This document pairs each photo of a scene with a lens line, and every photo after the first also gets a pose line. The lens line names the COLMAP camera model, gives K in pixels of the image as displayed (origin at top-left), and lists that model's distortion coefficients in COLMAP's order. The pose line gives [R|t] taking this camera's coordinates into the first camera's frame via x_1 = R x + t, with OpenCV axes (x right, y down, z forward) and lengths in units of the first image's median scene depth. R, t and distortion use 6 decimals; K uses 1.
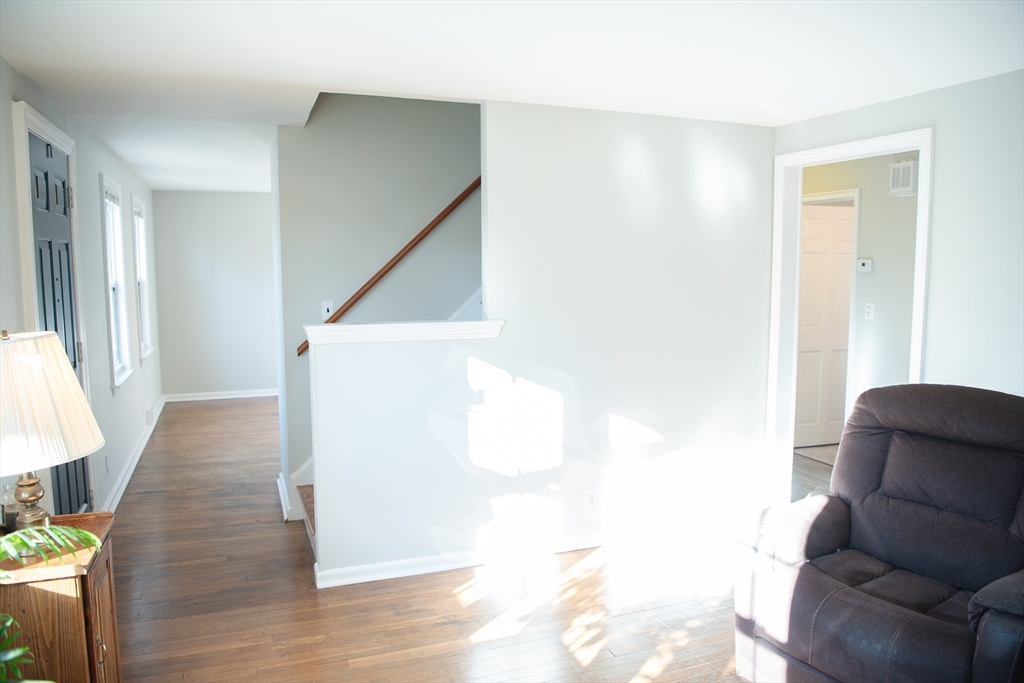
lens RADIAL K [[724.1, 0, 512.0], [0, 724.1, 341.5], [0, 0, 1]] dist [-0.052278, -0.002328]
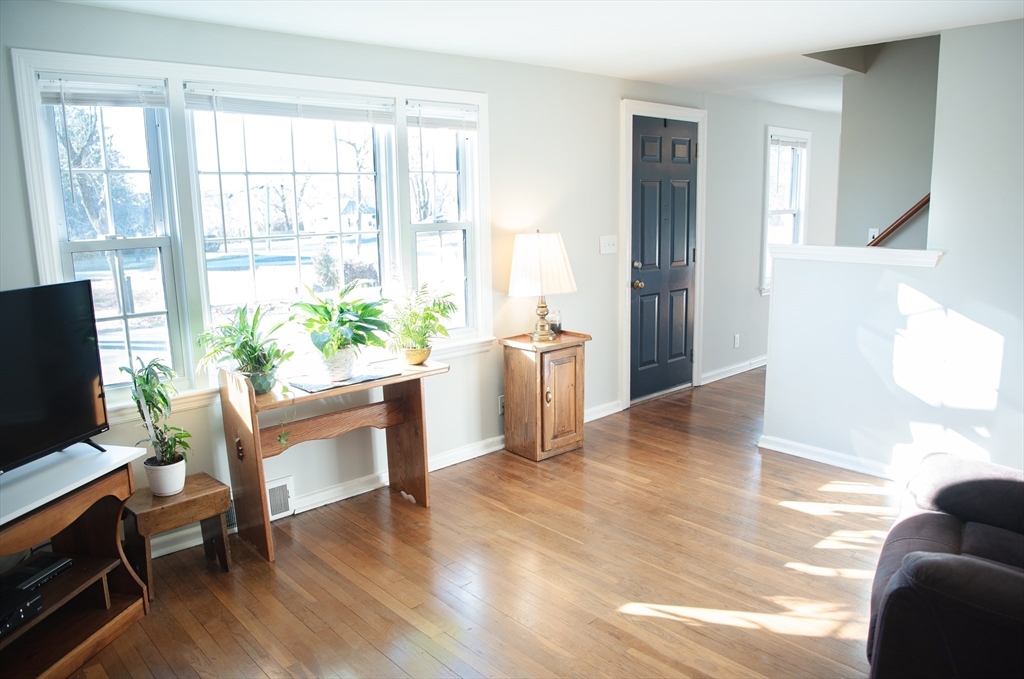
lens RADIAL K [[724.1, 0, 512.0], [0, 724.1, 339.5], [0, 0, 1]] dist [-0.052278, -0.002328]
pose [[0.367216, 0.168207, -0.914800, 0.693220], [-0.083010, 0.985514, 0.147888, -0.003996], [0.926424, 0.021631, 0.375860, 0.081776]]
